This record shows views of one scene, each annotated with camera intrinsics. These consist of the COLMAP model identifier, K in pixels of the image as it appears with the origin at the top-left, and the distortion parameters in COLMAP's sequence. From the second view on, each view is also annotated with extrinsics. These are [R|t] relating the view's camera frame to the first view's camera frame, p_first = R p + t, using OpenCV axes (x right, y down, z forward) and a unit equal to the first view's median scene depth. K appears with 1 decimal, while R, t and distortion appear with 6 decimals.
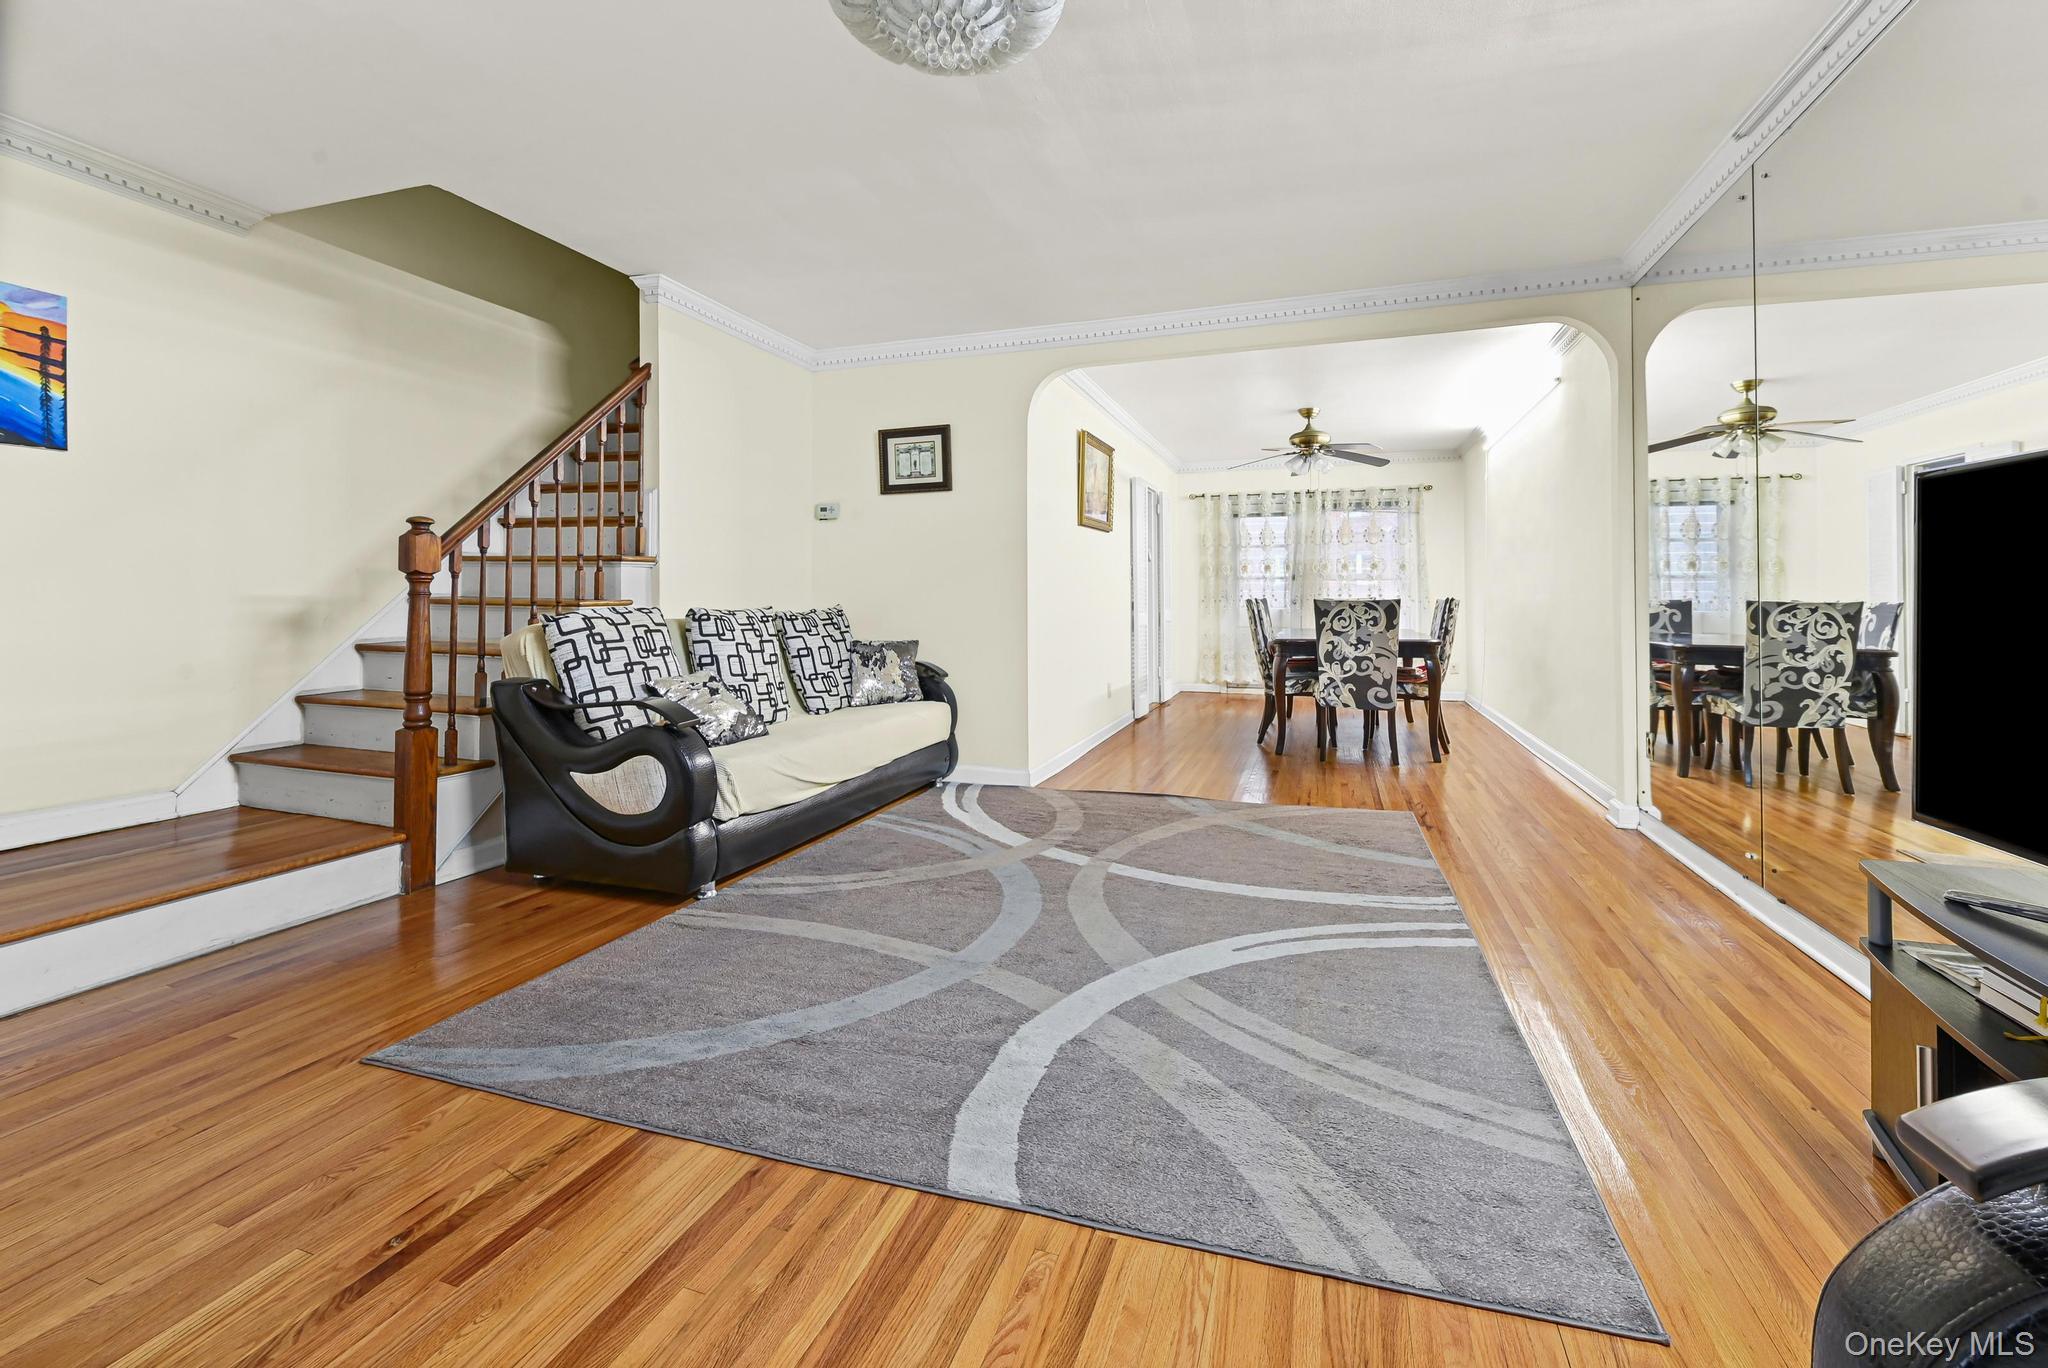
lens RADIAL K [[846.7, 0, 1026.8], [0, 846.7, 603.0], [0, 0, 1]] dist [-0.001378, -0.000100]
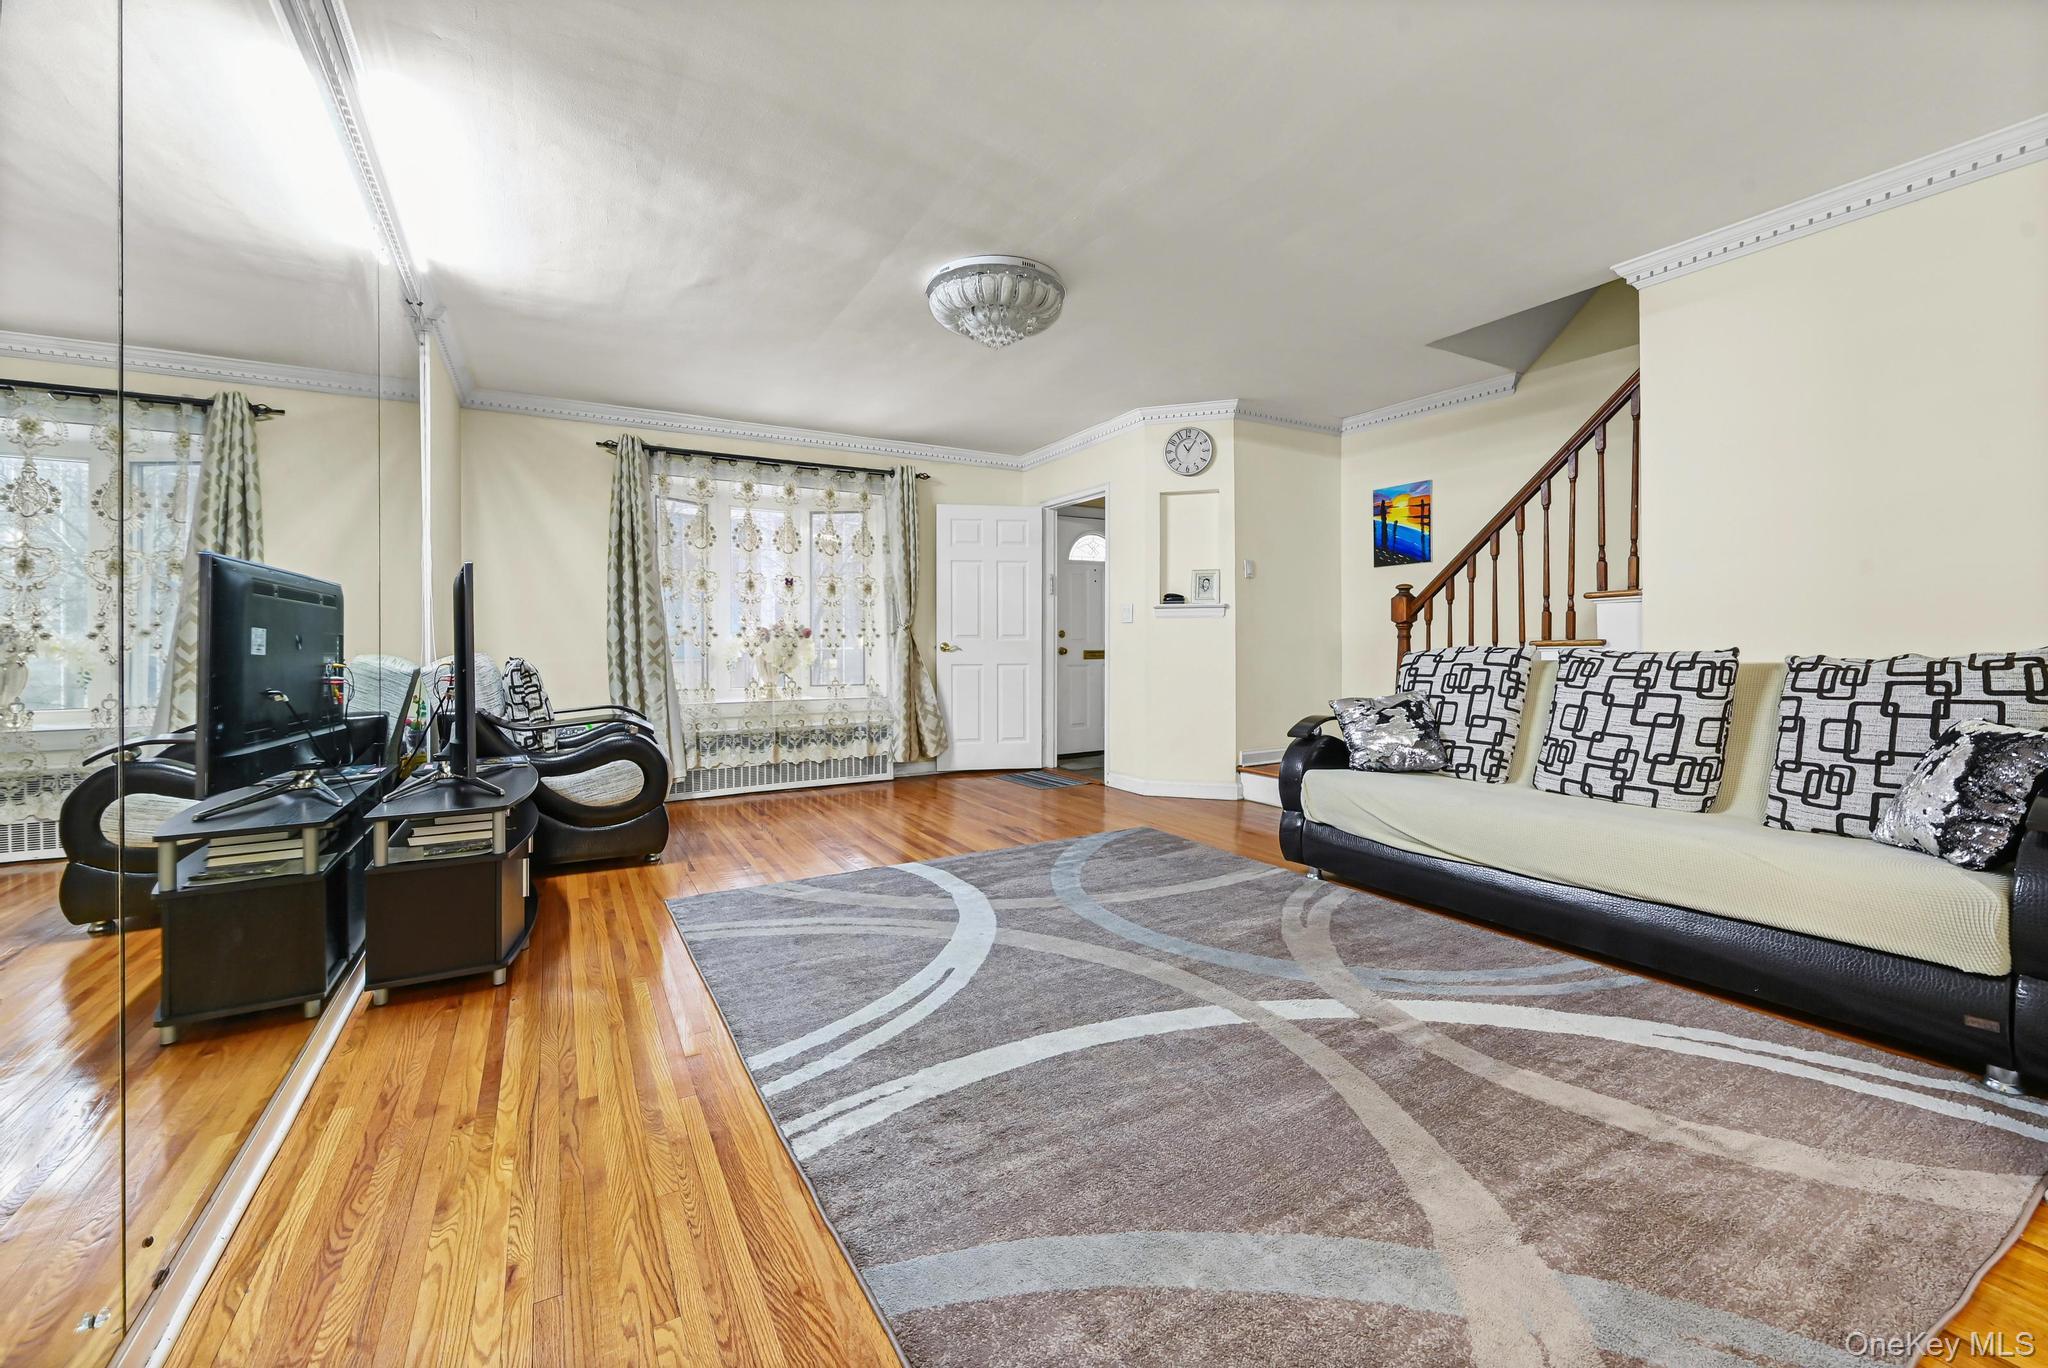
lens RADIAL K [[822.5, 0, 1025.5], [0, 822.5, 645.2], [0, 0, 1]] dist [0.000525, 0.000016]
pose [[-0.663821, 0.008451, -0.747844, 0.854146], [0.011222, 0.999936, 0.001339, -0.005170], [0.747807, -0.007503, -0.663873, 1.563161]]
